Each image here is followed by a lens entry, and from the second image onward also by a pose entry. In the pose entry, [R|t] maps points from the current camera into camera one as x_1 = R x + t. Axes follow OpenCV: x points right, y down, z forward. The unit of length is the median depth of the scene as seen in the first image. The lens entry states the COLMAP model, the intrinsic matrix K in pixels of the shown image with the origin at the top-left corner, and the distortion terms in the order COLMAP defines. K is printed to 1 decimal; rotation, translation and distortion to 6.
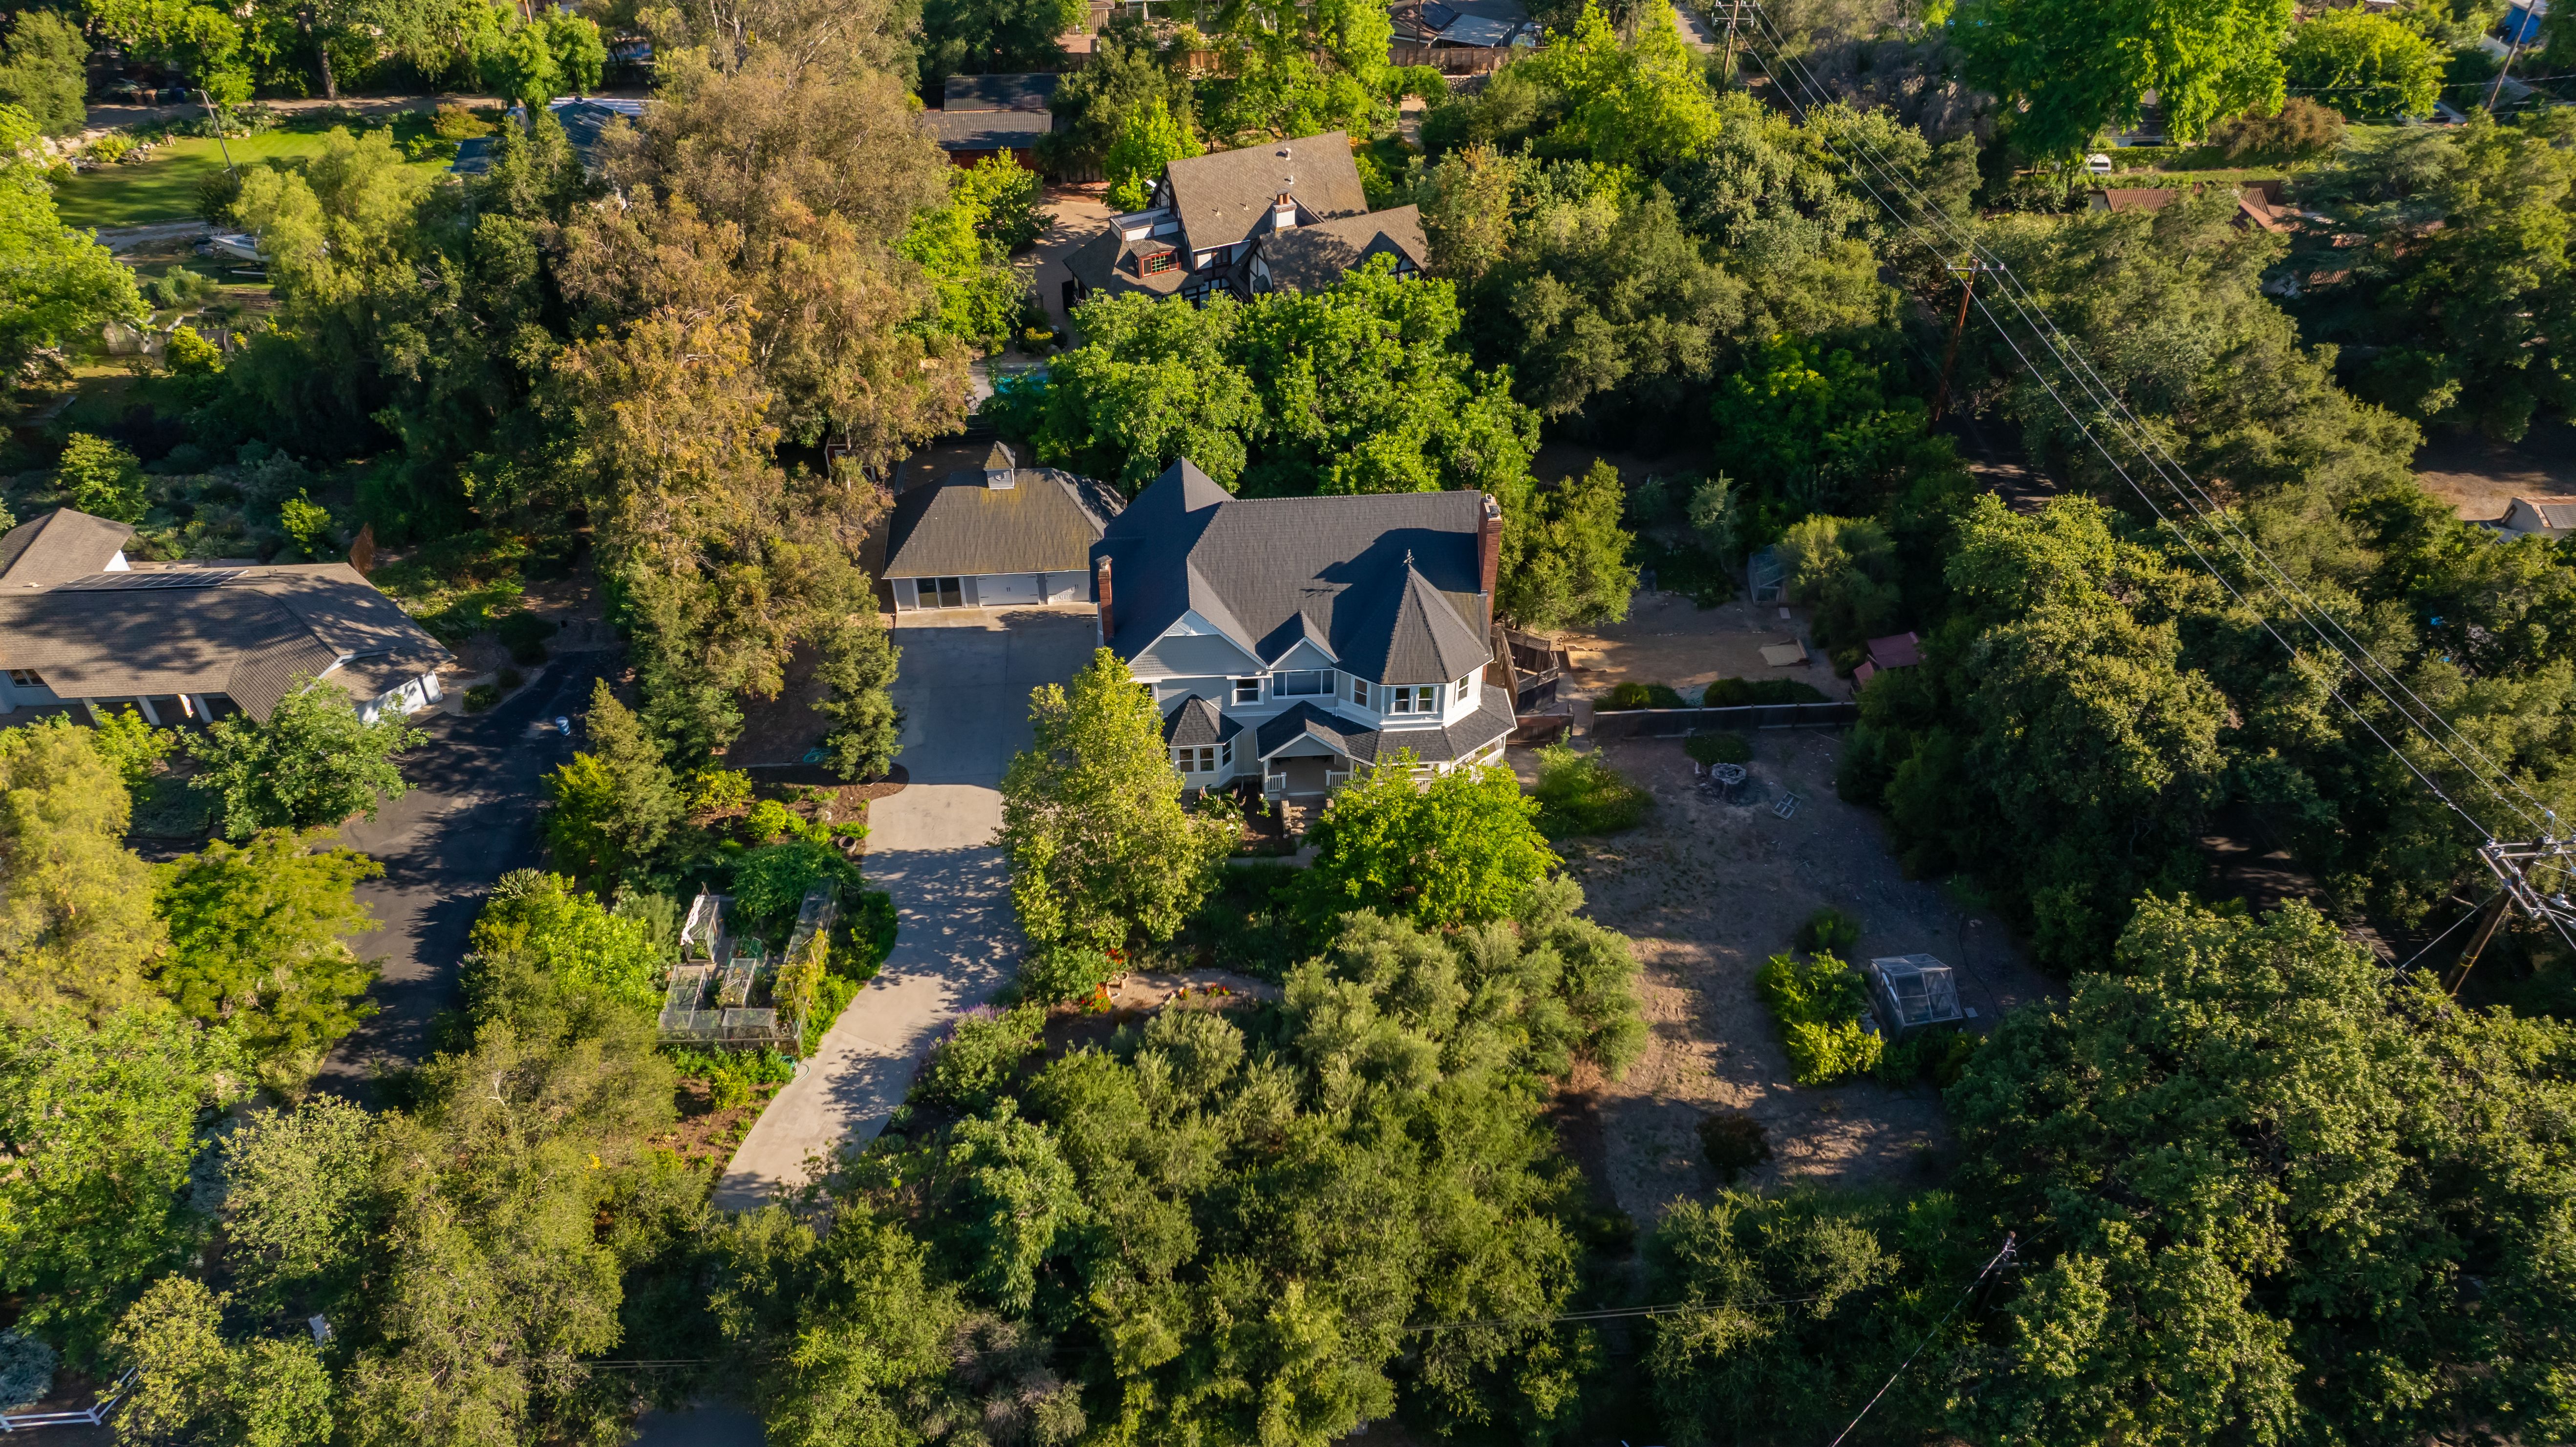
lens RADIAL K [[1800.9, 0, 1288.0], [0, 1800.9, 723.5], [0, 0, 1]] dist [-0.043981, 0.039921]
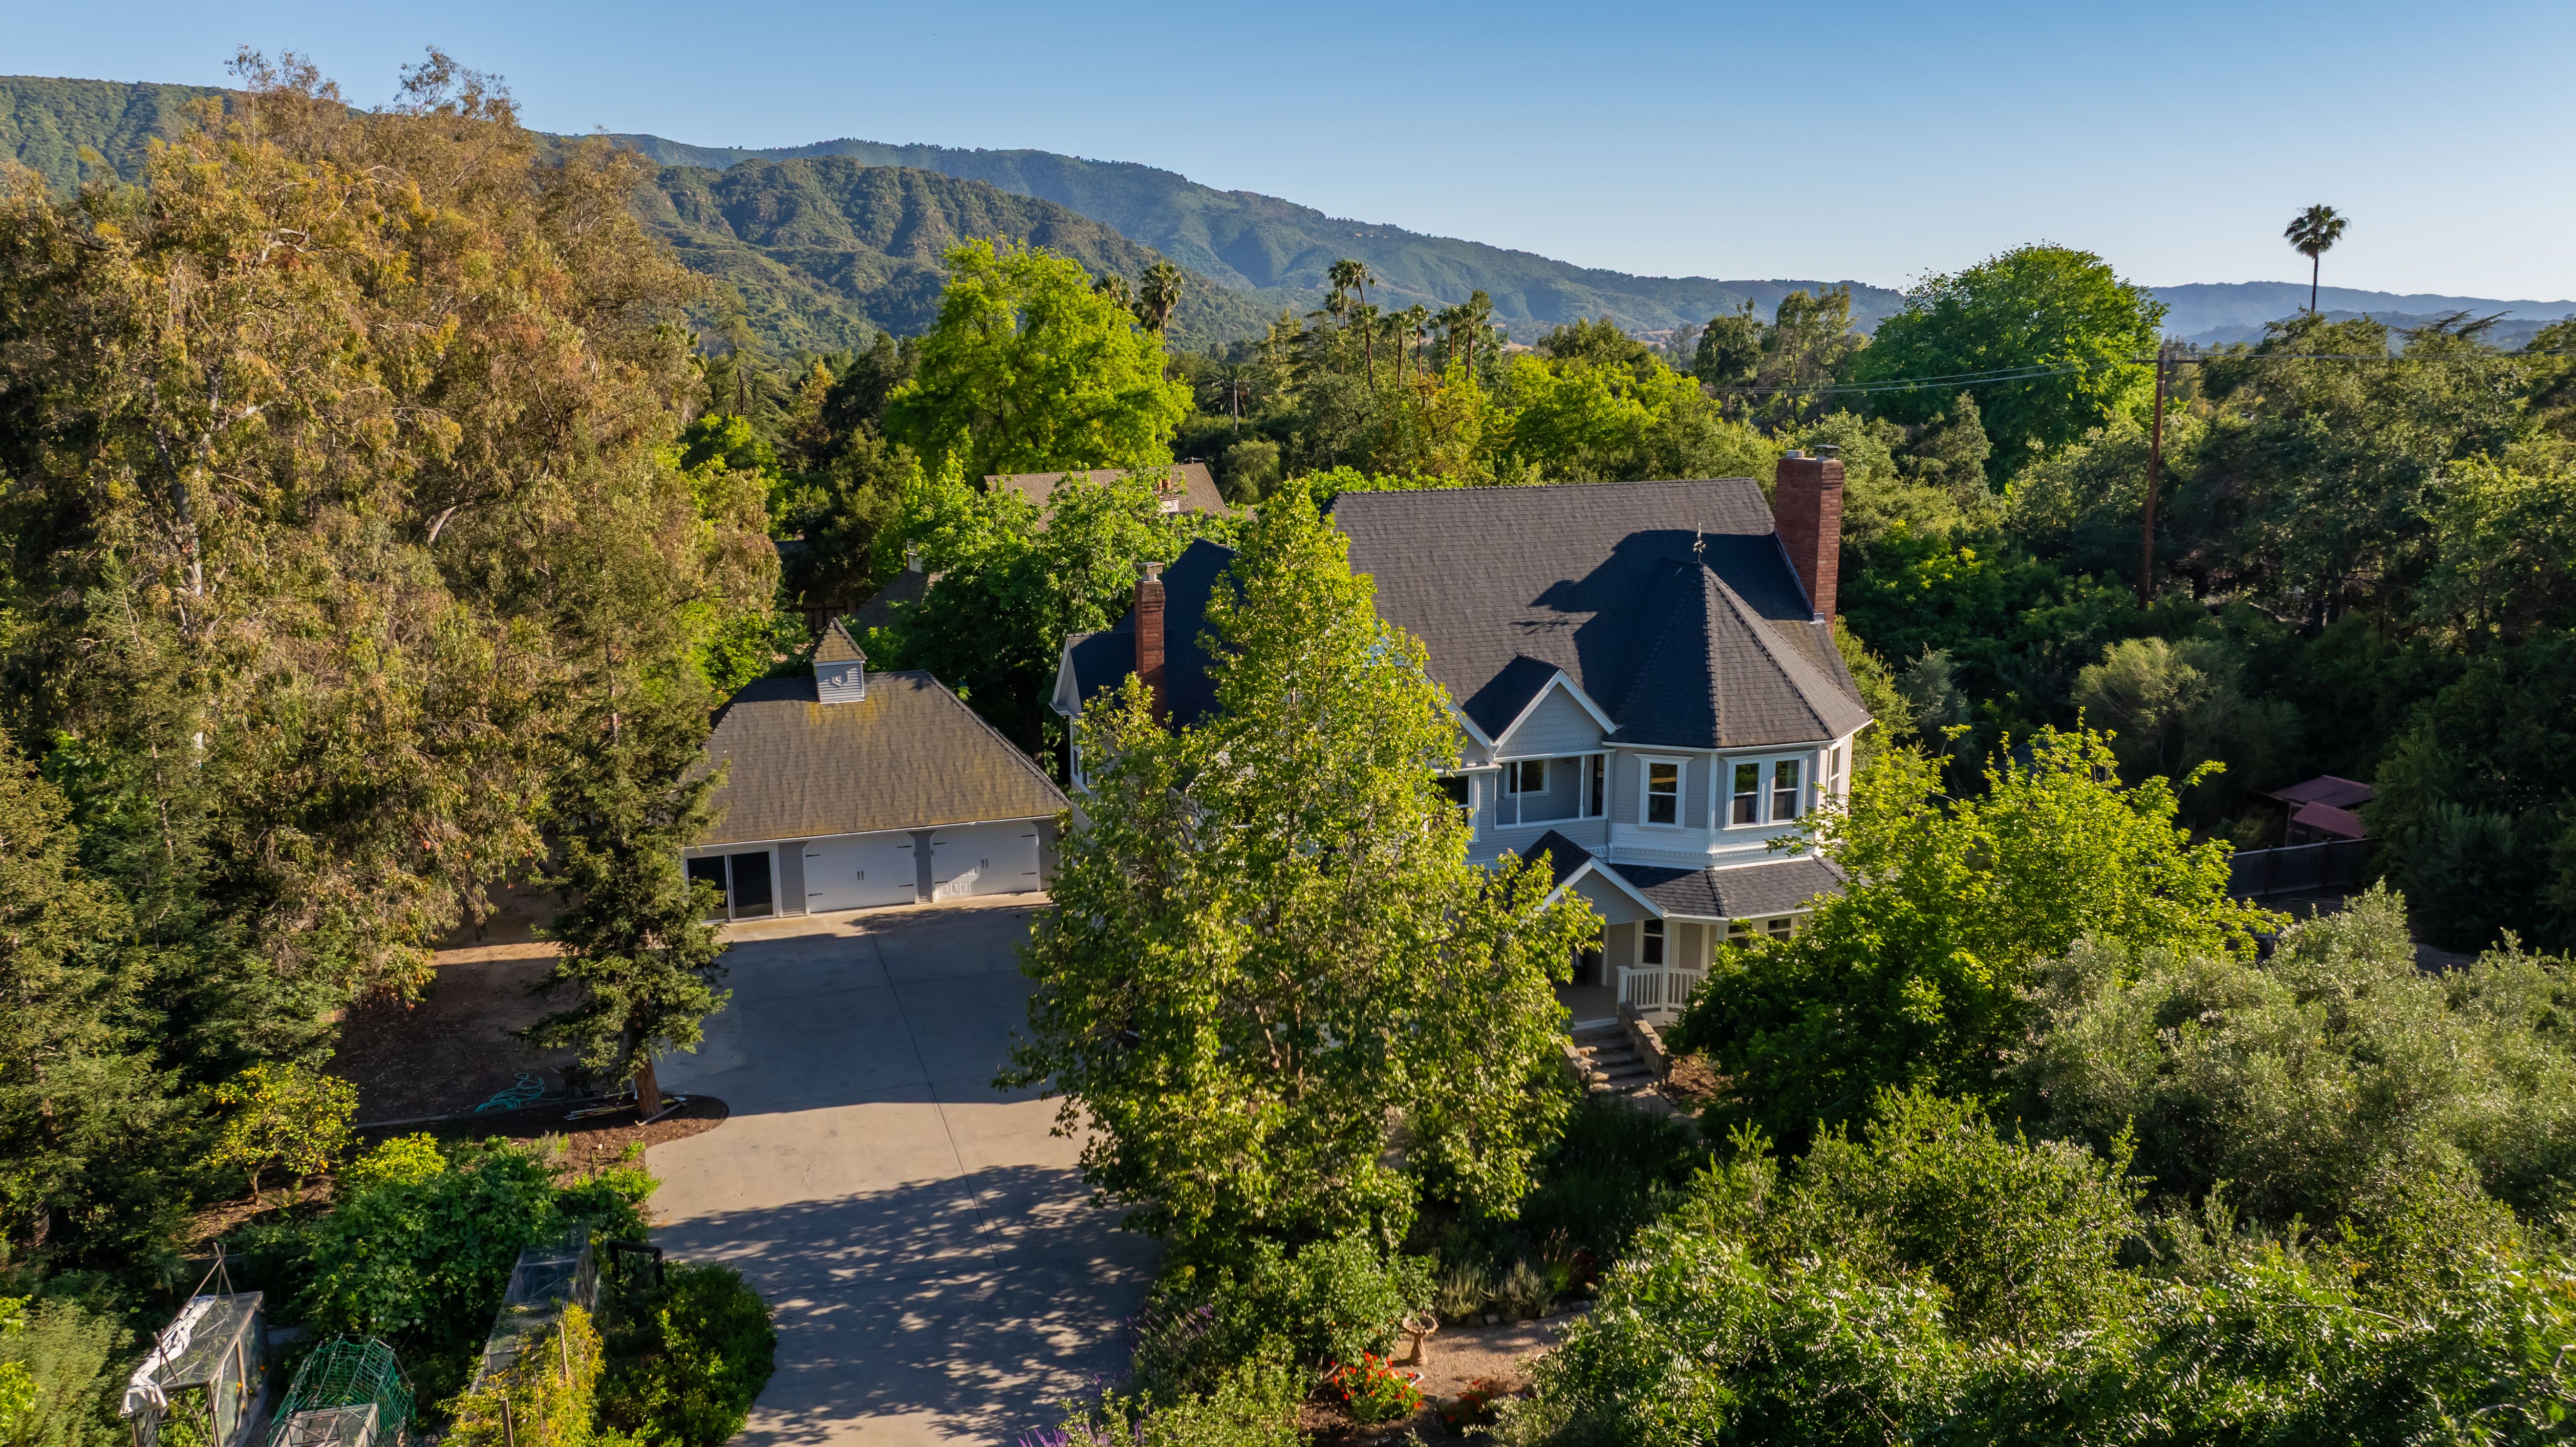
lens RADIAL K [[1800.9, 0, 1288.0], [0, 1800.9, 723.5], [0, 0, 1]] dist [-0.043981, 0.039921]
pose [[0.968755, -0.063977, 0.239627, -0.184949], [0.169016, 0.877378, -0.449045, 0.177417], [-0.181515, 0.475515, 0.860777, 0.569113]]
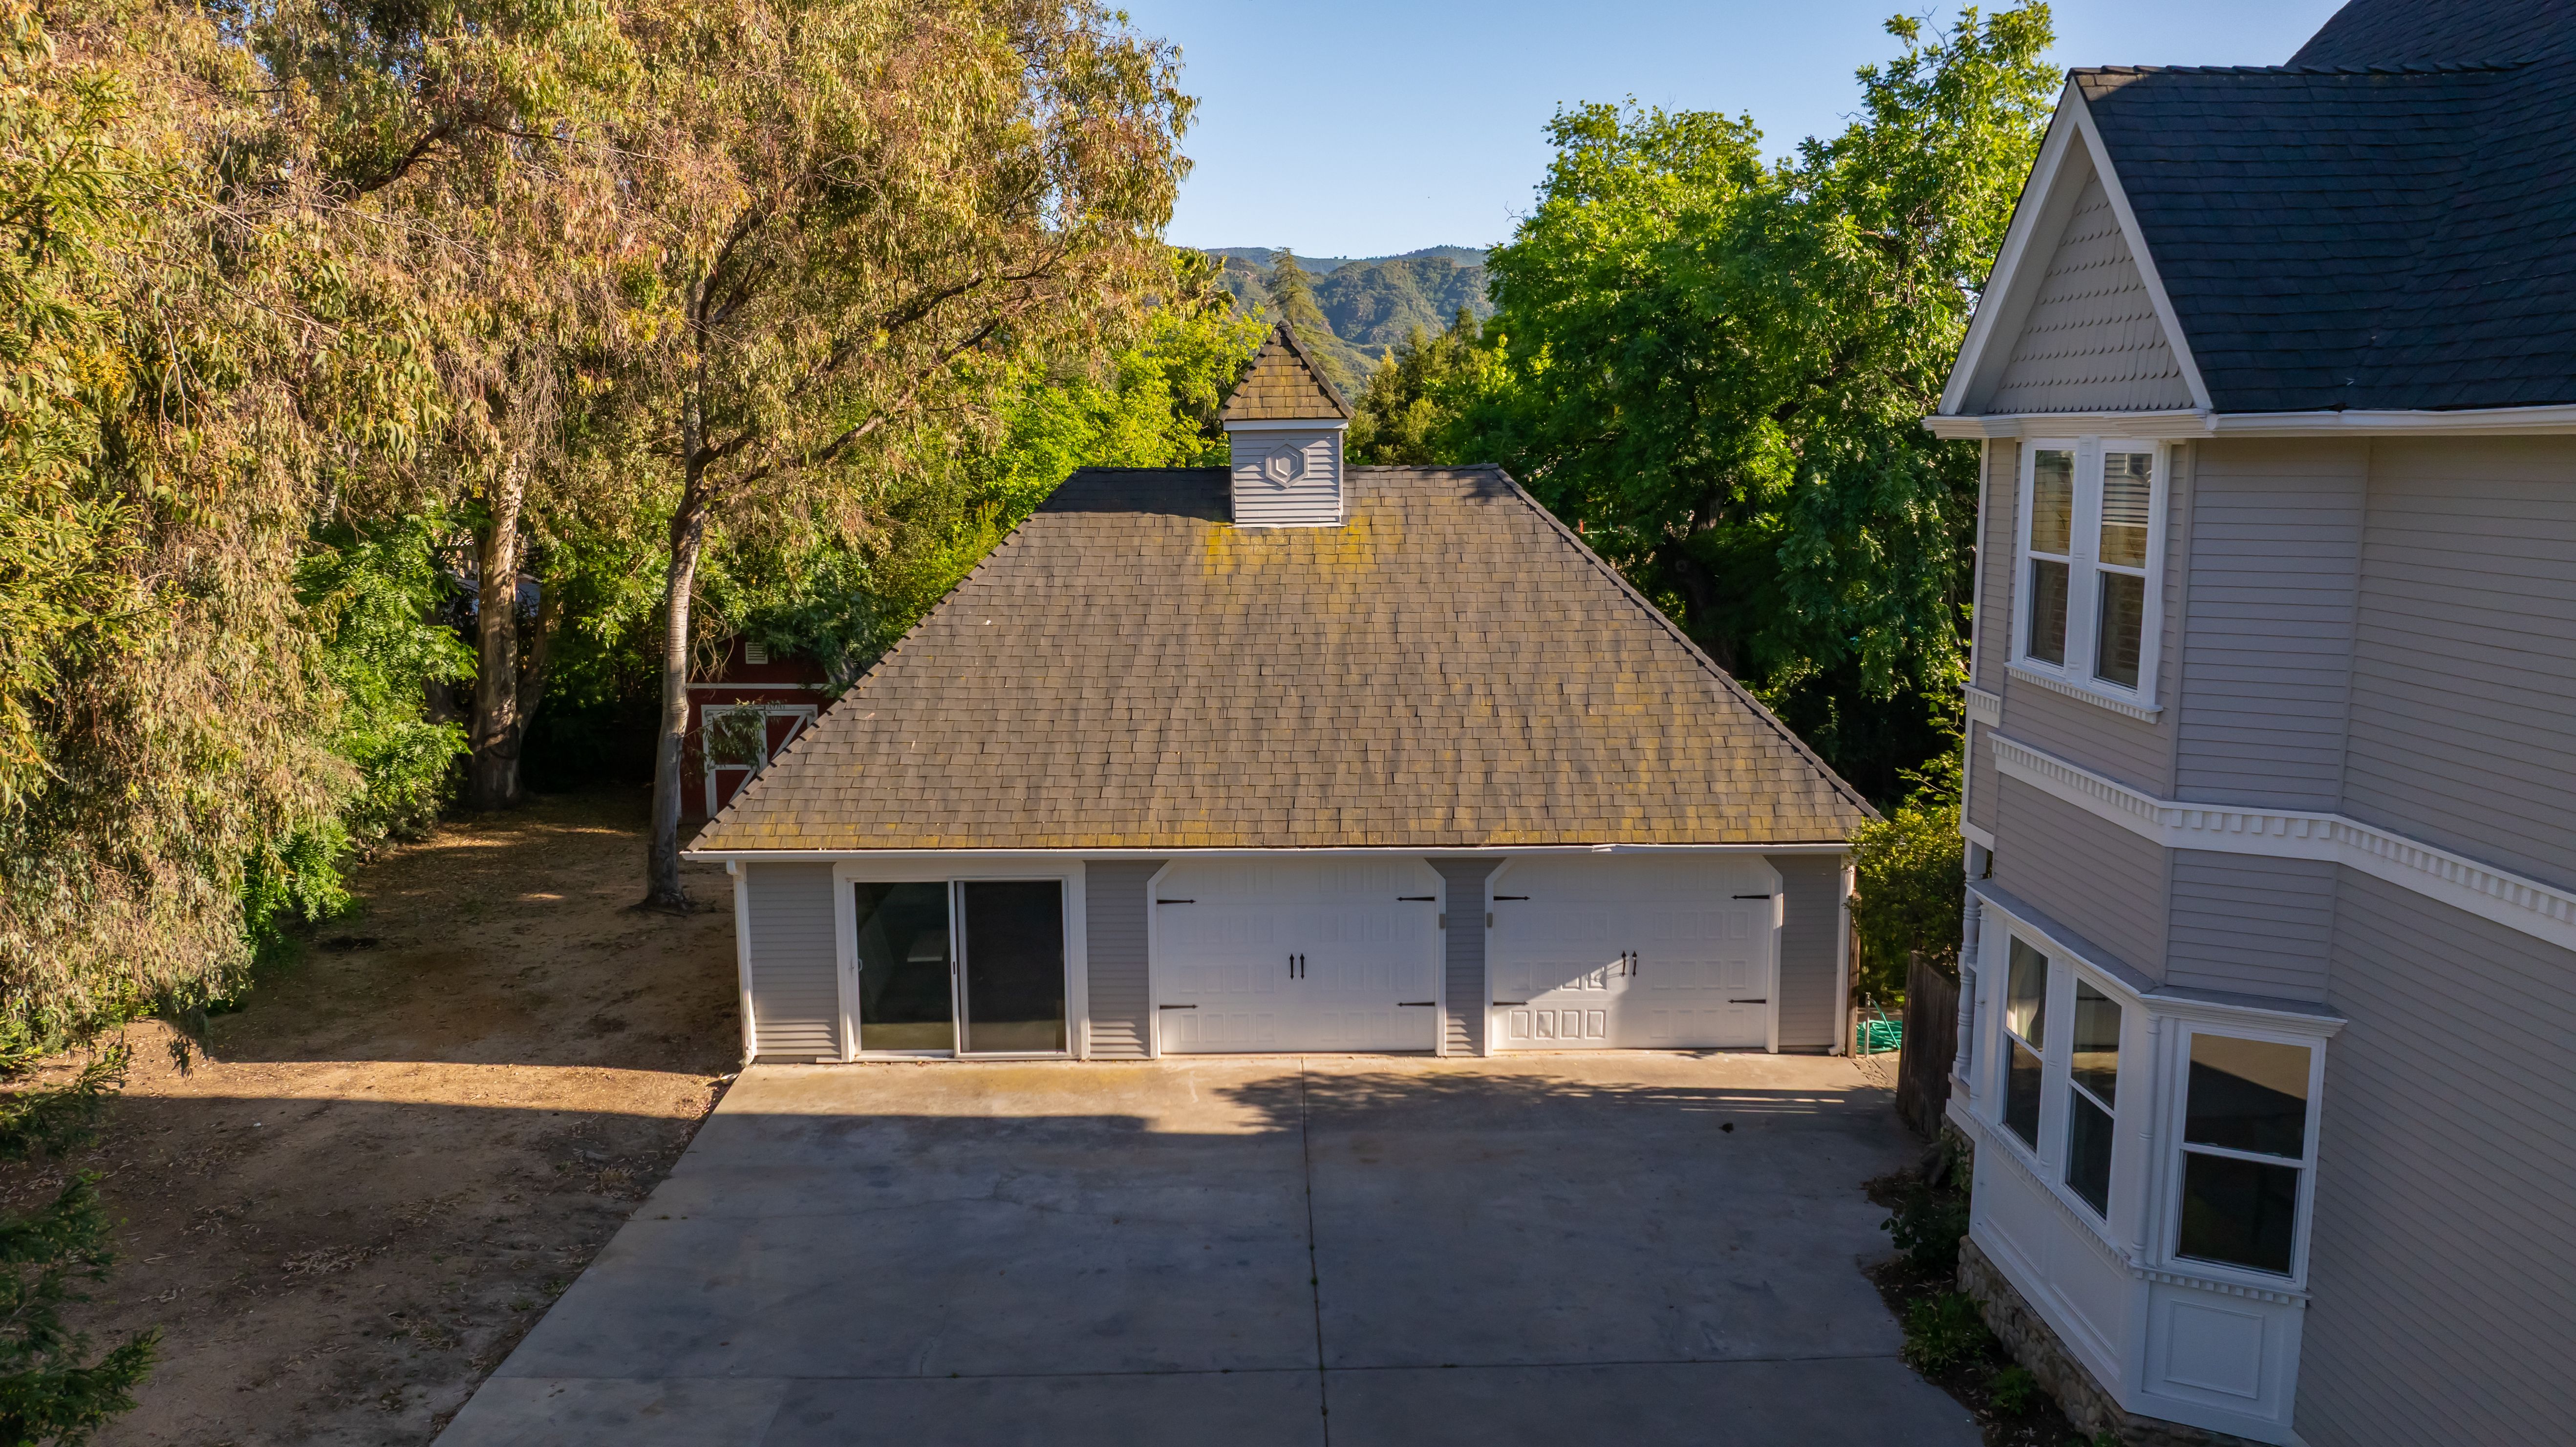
lens RADIAL K [[1800.9, 0, 1288.0], [0, 1800.9, 723.5], [0, 0, 1]] dist [-0.043981, 0.039921]
pose [[0.997756, -0.002191, -0.066915, -0.167532], [-0.032882, 0.854578, -0.518281, 0.009013], [0.058320, 0.519318, 0.852589, 0.951188]]
